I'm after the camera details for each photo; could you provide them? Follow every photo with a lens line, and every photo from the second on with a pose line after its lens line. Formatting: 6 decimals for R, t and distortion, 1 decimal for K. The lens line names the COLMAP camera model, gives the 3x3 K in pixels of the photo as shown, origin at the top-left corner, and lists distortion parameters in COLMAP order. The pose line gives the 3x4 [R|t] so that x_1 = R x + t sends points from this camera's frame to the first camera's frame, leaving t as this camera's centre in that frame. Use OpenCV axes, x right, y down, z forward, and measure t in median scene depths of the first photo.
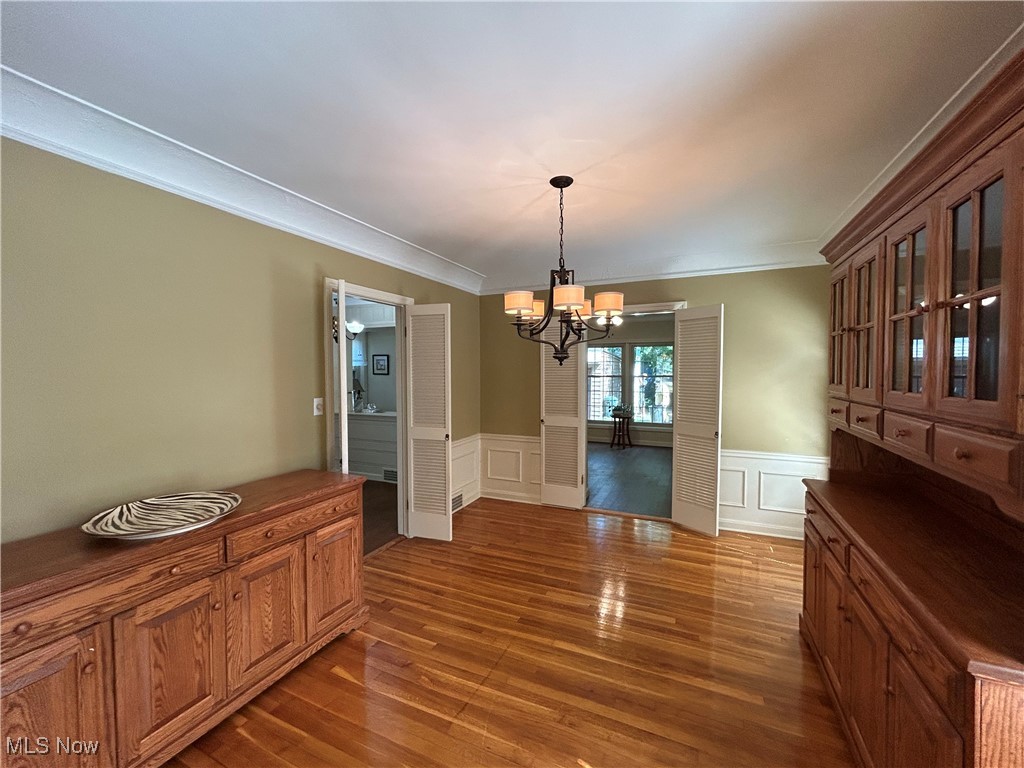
lens RADIAL K [[412.5, 0, 511.4], [0, 412.5, 382.9], [0, 0, 1]] dist [-0.001498, 0.000339]
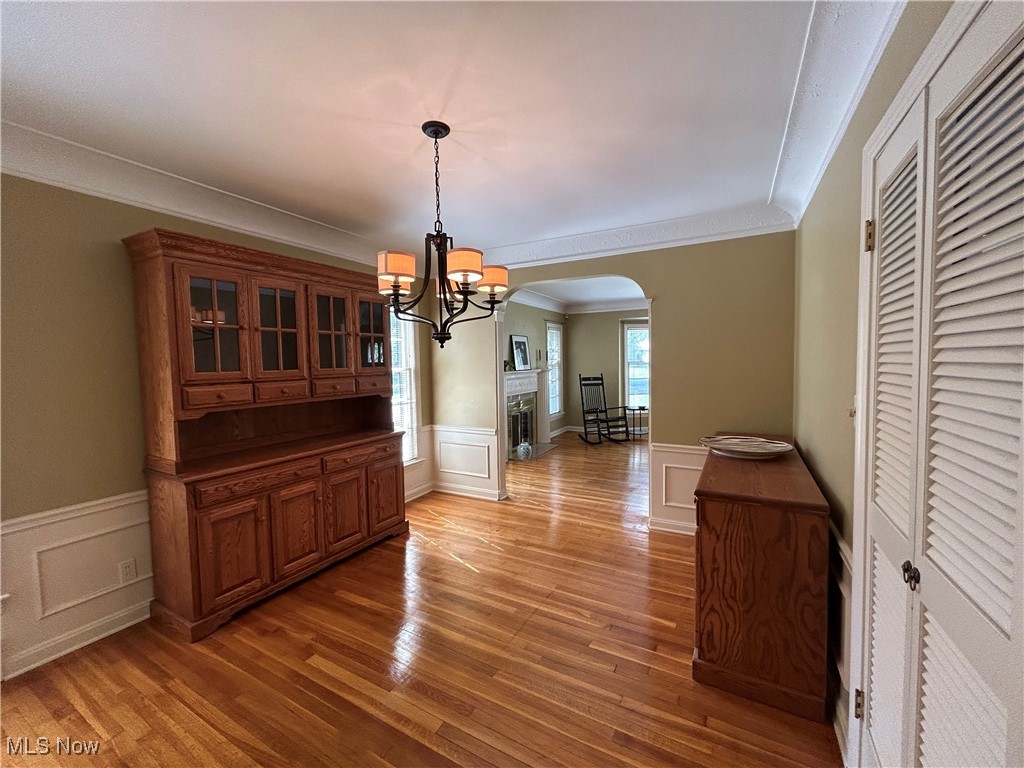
lens RADIAL K [[412.5, 0, 511.4], [0, 412.5, 382.9], [0, 0, 1]] dist [-0.001498, 0.000339]
pose [[-0.996658, 0.015373, 0.080229, -0.064938], [0.022591, 0.995698, 0.089858, -0.032343], [-0.078503, 0.091370, -0.992718, 1.346021]]
